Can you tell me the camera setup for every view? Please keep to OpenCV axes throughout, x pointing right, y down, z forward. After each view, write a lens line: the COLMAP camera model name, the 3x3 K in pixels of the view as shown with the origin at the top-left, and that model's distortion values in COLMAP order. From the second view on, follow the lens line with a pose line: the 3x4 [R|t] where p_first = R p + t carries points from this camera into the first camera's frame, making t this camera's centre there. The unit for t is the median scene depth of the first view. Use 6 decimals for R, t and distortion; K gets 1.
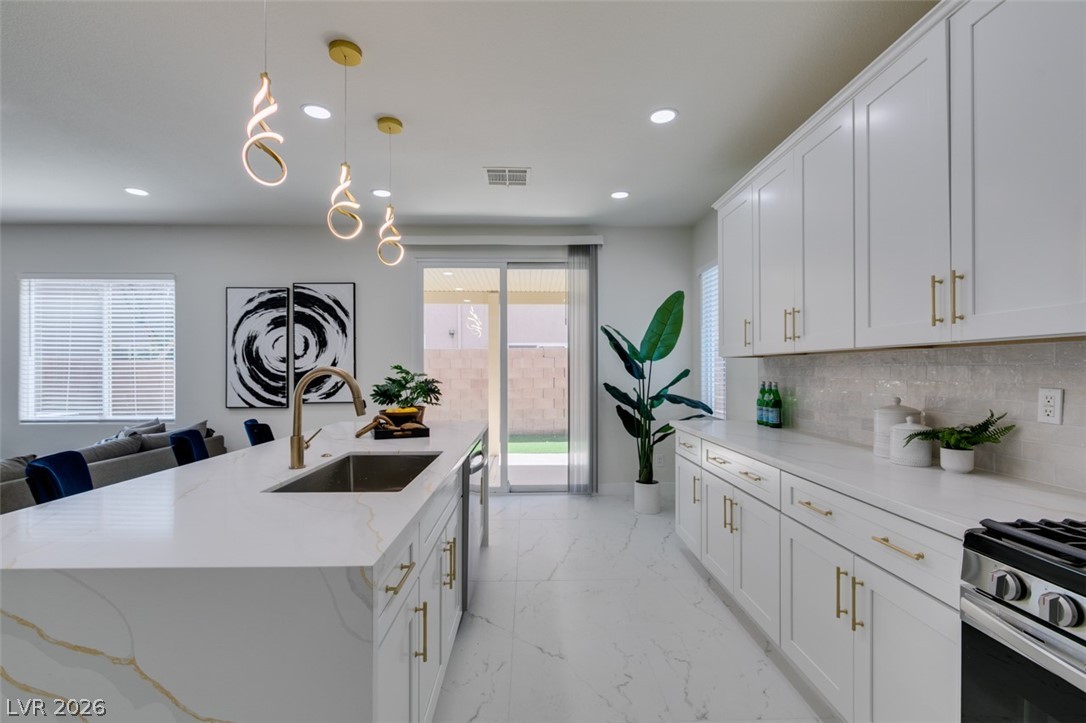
lens RADIAL K [[484.7, 0, 541.4], [0, 484.7, 368.0], [0, 0, 1]] dist [0.001874, -0.001405]
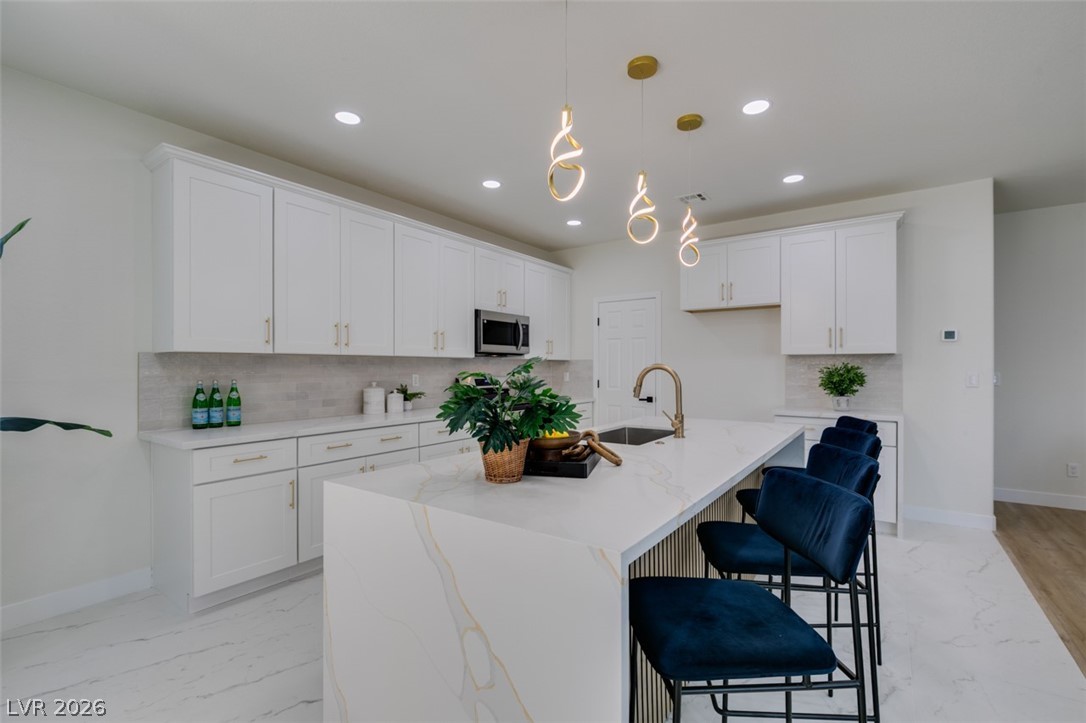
lens RADIAL K [[484.7, 0, 541.4], [0, 484.7, 368.0], [0, 0, 1]] dist [0.001874, -0.001405]
pose [[-0.800431, 0.002348, 0.599421, -0.394319], [0.002112, 0.999997, -0.001097, 0.004172], [-0.599421, 0.000388, -0.800433, 0.904590]]
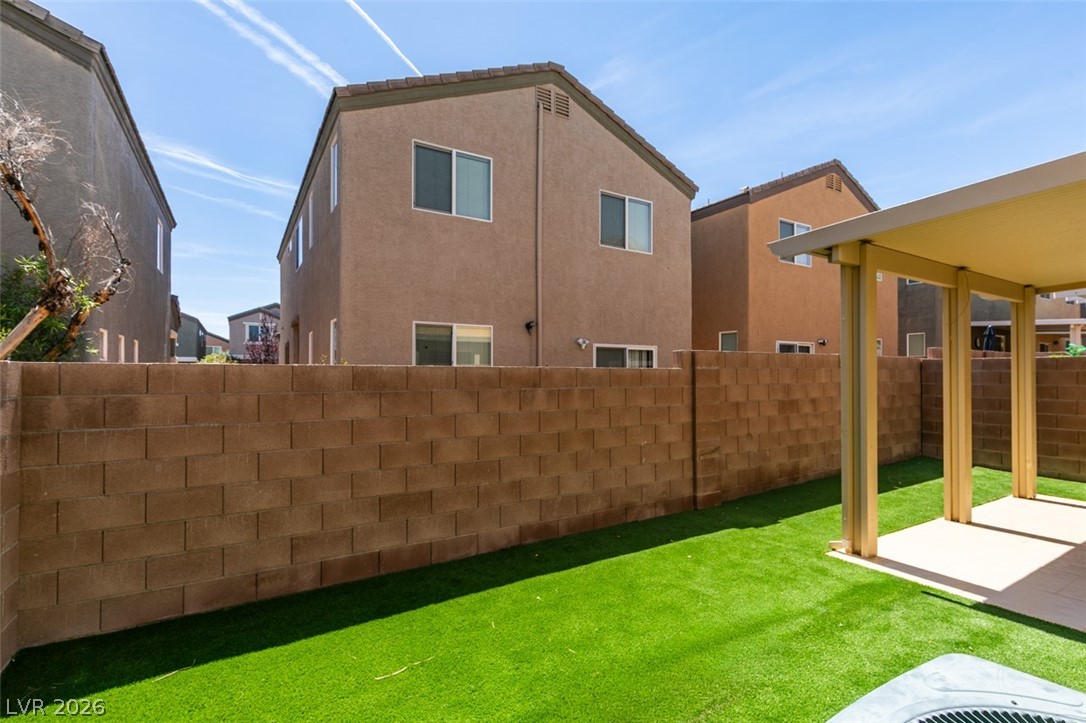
lens RADIAL K [[504.9, 0, 541.8], [0, 504.9, 367.0], [0, 0, 1]] dist [-0.001742, -0.000947]
pose [[0.866704, 0.011362, 0.498694, -1.520802], [-0.006895, 0.999918, -0.010799, -0.024141], [-0.498776, 0.005921, 0.866711, 1.145811]]
